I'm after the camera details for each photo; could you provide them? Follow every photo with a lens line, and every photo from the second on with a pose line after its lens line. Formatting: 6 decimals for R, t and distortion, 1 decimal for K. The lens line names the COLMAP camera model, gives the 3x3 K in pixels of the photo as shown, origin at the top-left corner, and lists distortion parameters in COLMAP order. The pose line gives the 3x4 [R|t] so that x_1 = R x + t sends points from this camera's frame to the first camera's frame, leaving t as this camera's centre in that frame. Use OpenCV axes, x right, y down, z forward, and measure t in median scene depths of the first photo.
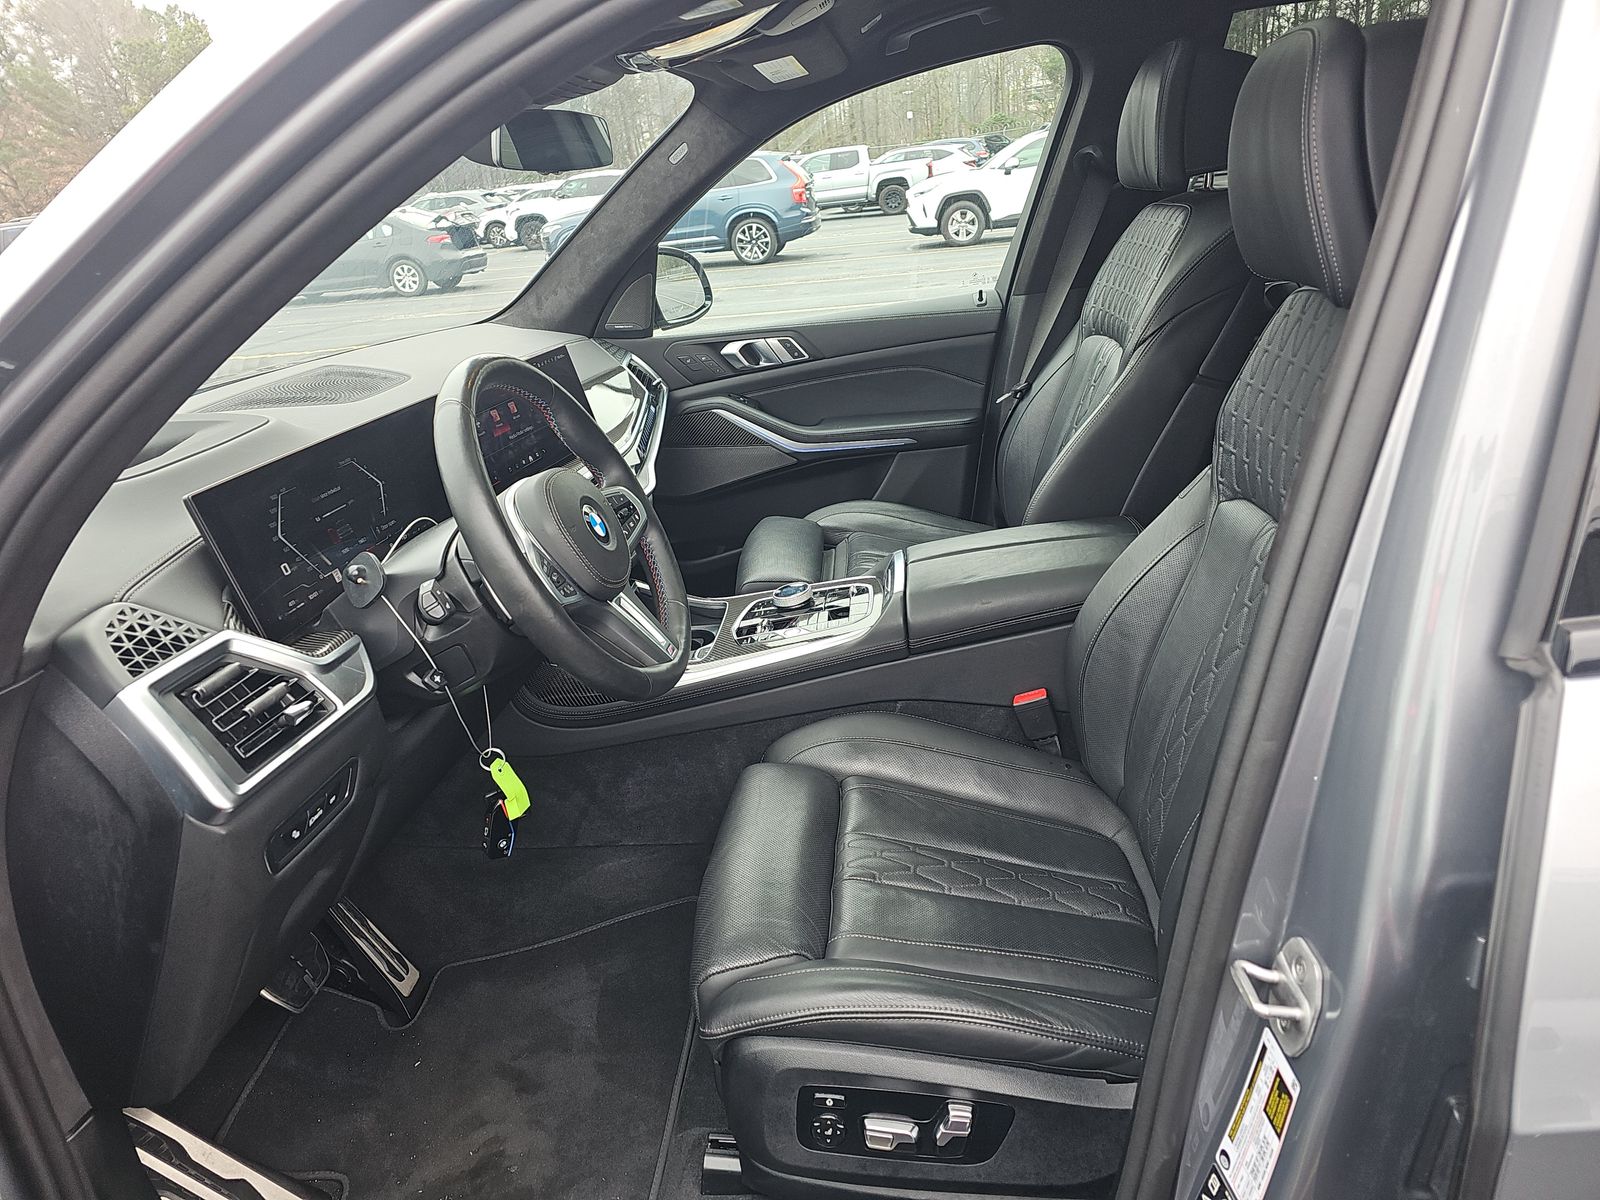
lens RADIAL K [[1070.8, 0, 800.0], [0, 1070.8, 600.0], [0, 0, 1]] dist [0.004514, -0.001891]
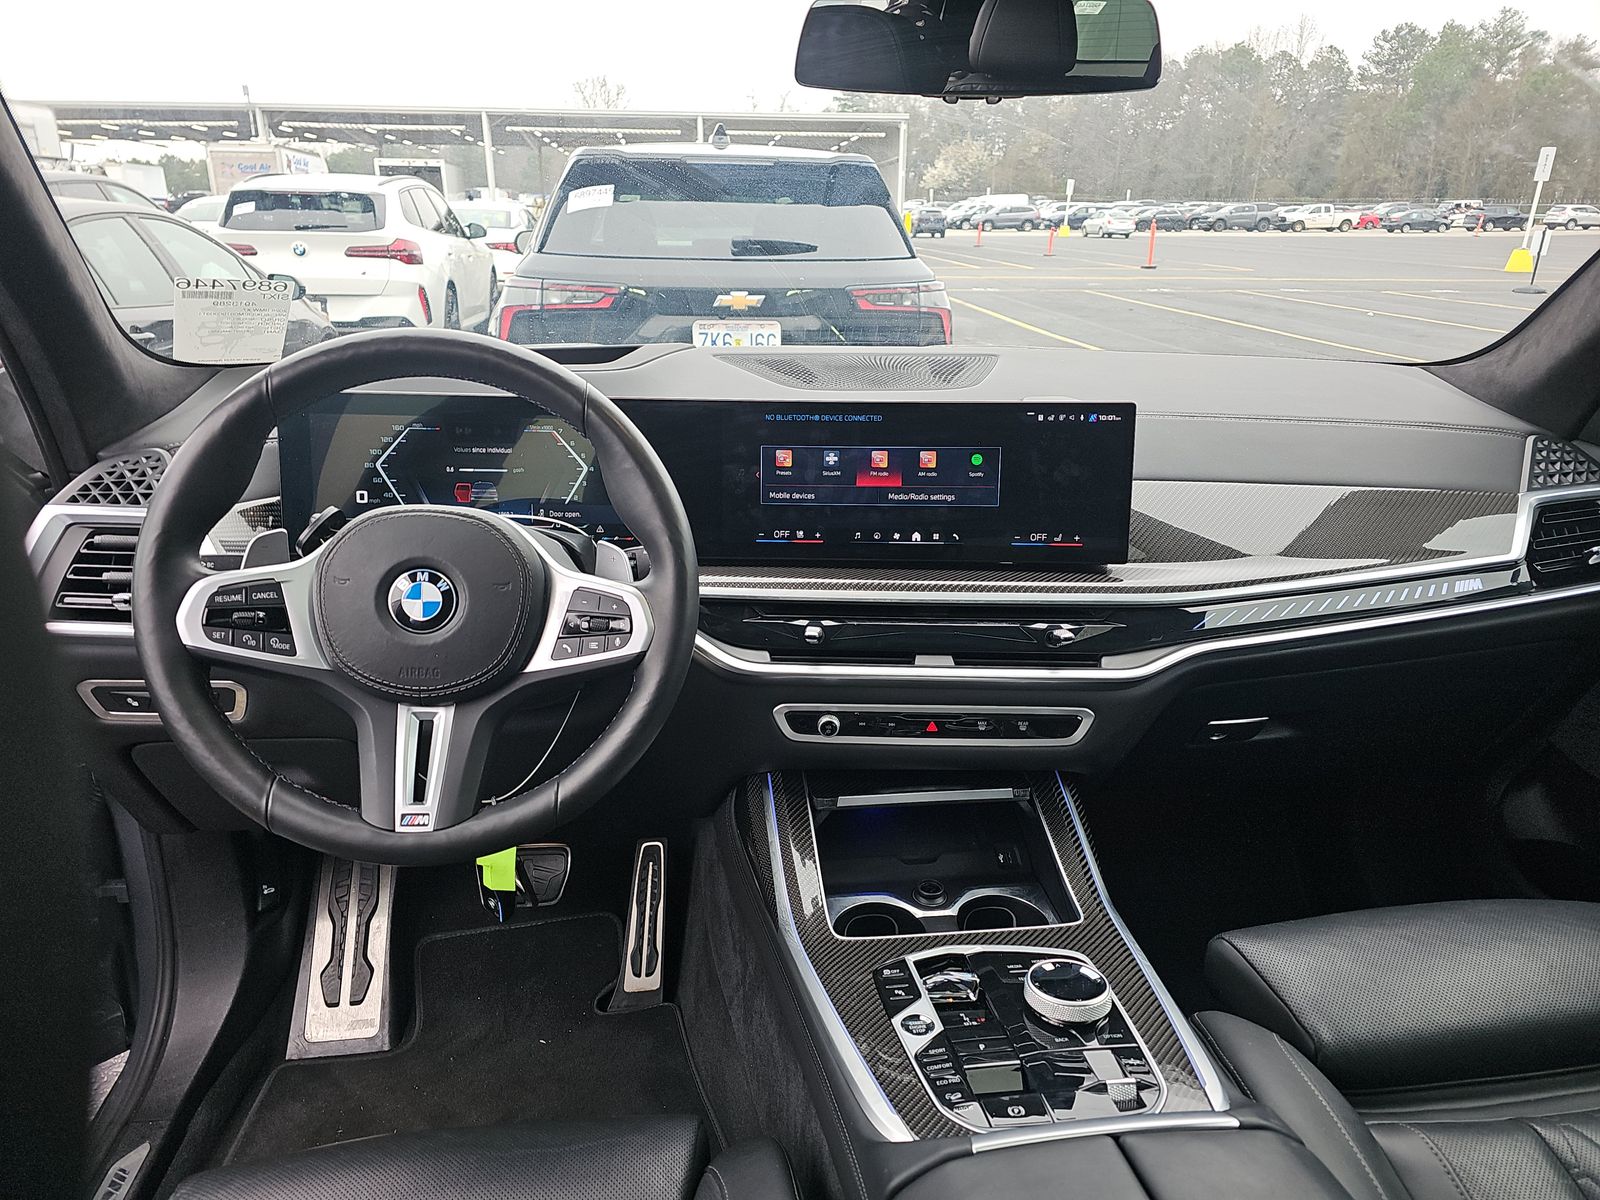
lens RADIAL K [[1078.9, 0, 854.1], [0, 1078.9, 609.0], [0, 0, 1]] dist [0.091579, -0.102613]
pose [[0.209639, 0.419175, -0.883371, 0.489715], [-0.390659, 0.864112, 0.317326, -0.390989], [0.896347, 0.278573, 0.344906, 0.977769]]
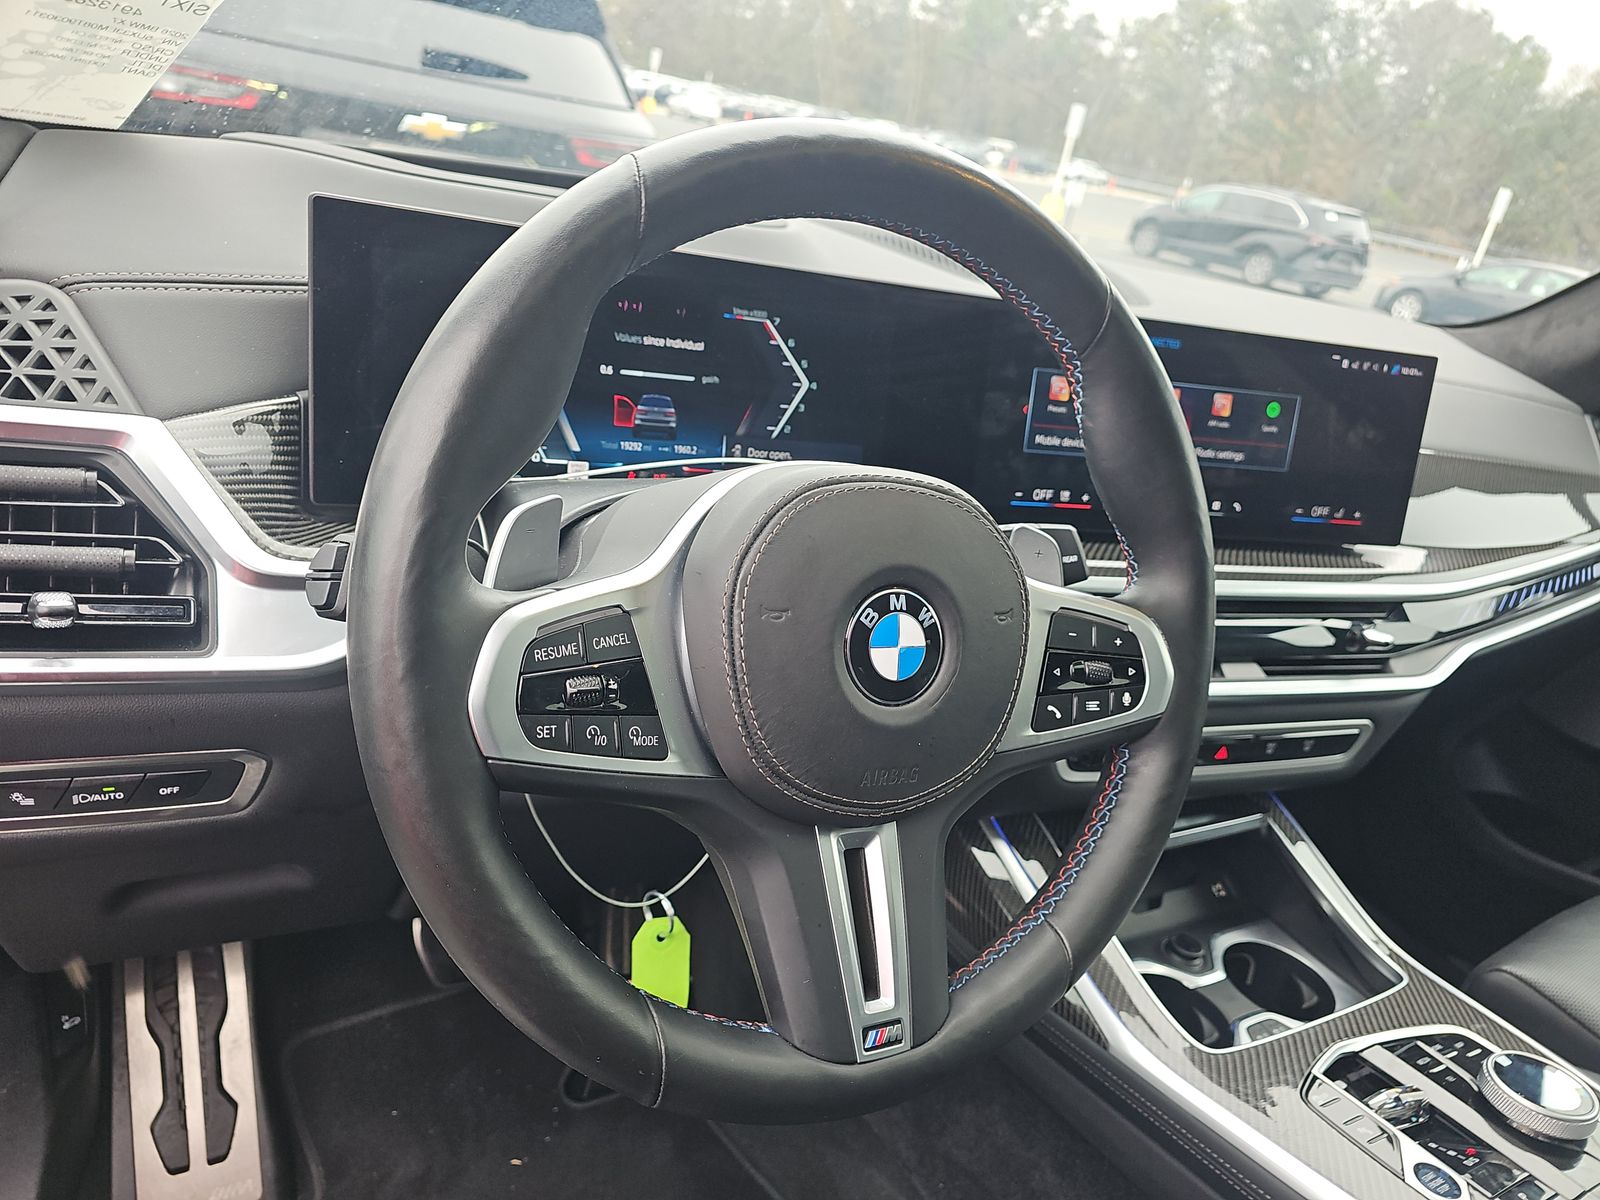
lens RADIAL K [[1070.8, 0, 800.0], [0, 1070.8, 600.0], [0, 0, 1]] dist [0.004514, -0.001891]
pose [[0.521491, 0.505100, -0.687693, 0.042434], [-0.514891, 0.828966, 0.218410, -0.142969], [0.680393, 0.240188, 0.692369, 0.682405]]
